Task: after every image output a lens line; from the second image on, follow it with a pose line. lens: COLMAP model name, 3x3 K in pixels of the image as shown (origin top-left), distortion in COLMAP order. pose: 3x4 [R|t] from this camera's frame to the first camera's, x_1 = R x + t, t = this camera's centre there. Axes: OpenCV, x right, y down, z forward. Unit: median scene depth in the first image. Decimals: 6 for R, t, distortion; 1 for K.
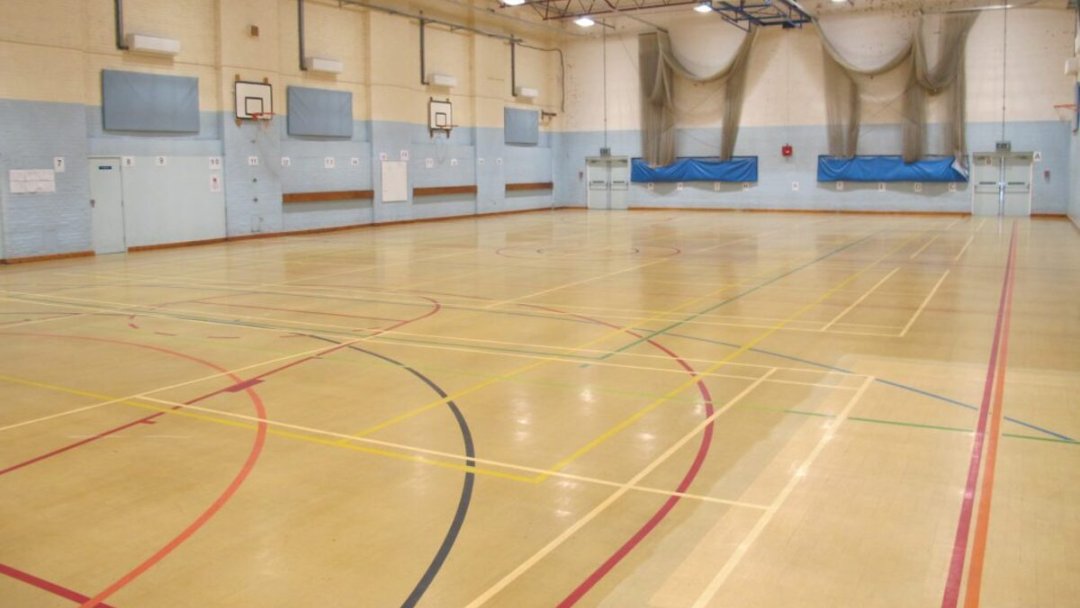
lens RADIAL K [[885.2, 0, 540.0], [0, 885.2, 304.0], [0, 0, 1]] dist [-0.129892, 0.090415]
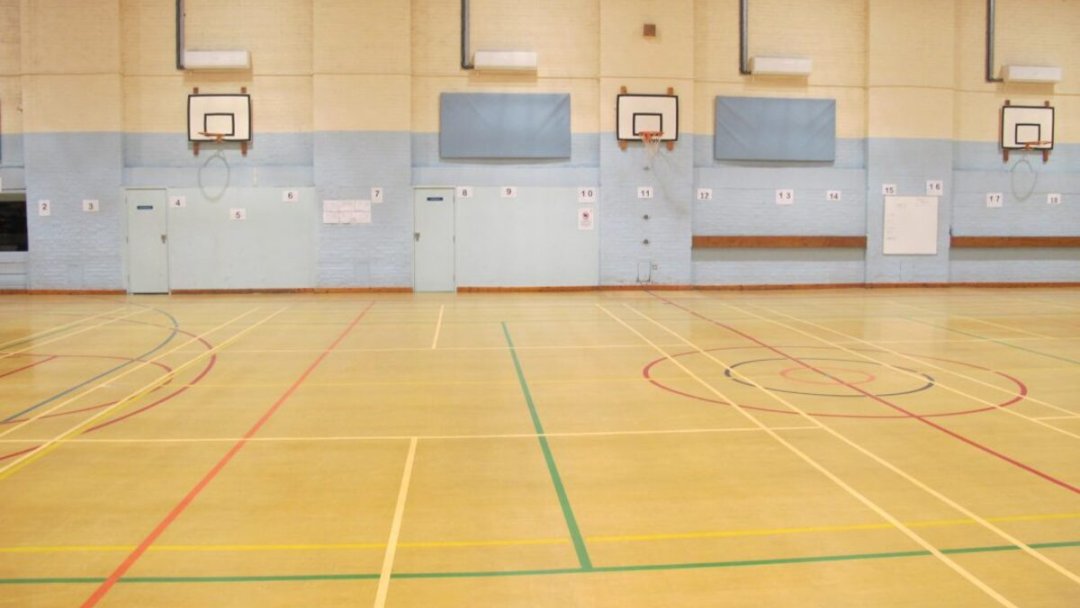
lens RADIAL K [[885.2, 0, 540.0], [0, 885.2, 304.0], [0, 0, 1]] dist [-0.129892, 0.090415]
pose [[0.562603, 0.093919, -0.821375, 0.291284], [-0.129400, 0.991284, 0.024714, -0.071895], [0.816537, 0.092382, 0.569853, 0.477188]]
